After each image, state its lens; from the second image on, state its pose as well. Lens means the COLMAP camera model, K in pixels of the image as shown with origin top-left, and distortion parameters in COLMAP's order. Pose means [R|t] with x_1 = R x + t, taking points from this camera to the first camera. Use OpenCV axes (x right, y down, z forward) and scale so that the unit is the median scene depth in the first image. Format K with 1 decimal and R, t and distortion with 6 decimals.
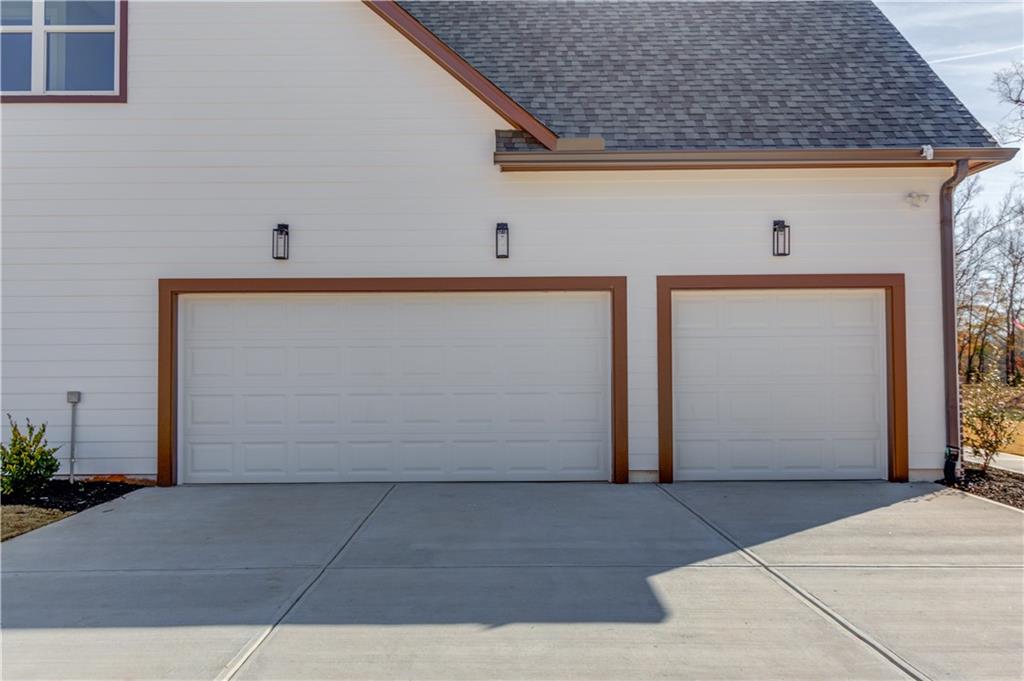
lens RADIAL K [[765.5, 0, 510.3], [0, 765.5, 344.9], [0, 0, 1]] dist [0.022390, -0.004358]
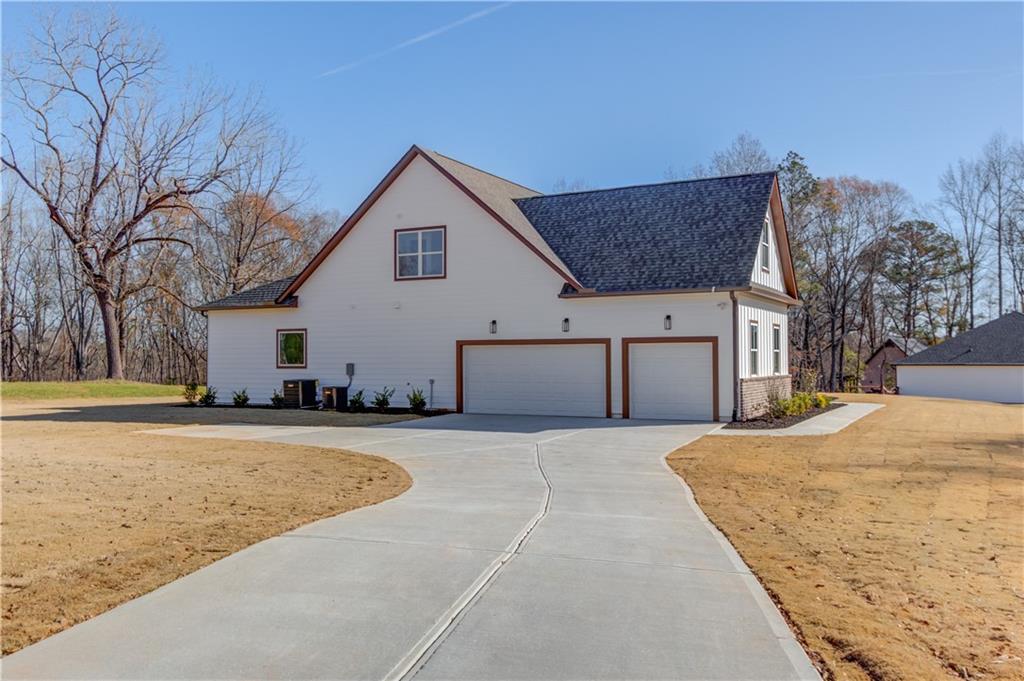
lens RADIAL K [[765.5, 0, 510.3], [0, 765.5, 344.9], [0, 0, 1]] dist [0.022390, -0.004358]
pose [[0.889821, -0.006314, -0.456266, 1.022360], [0.014541, 0.999789, 0.014523, -0.108441], [0.456078, -0.019558, 0.889725, -1.439199]]
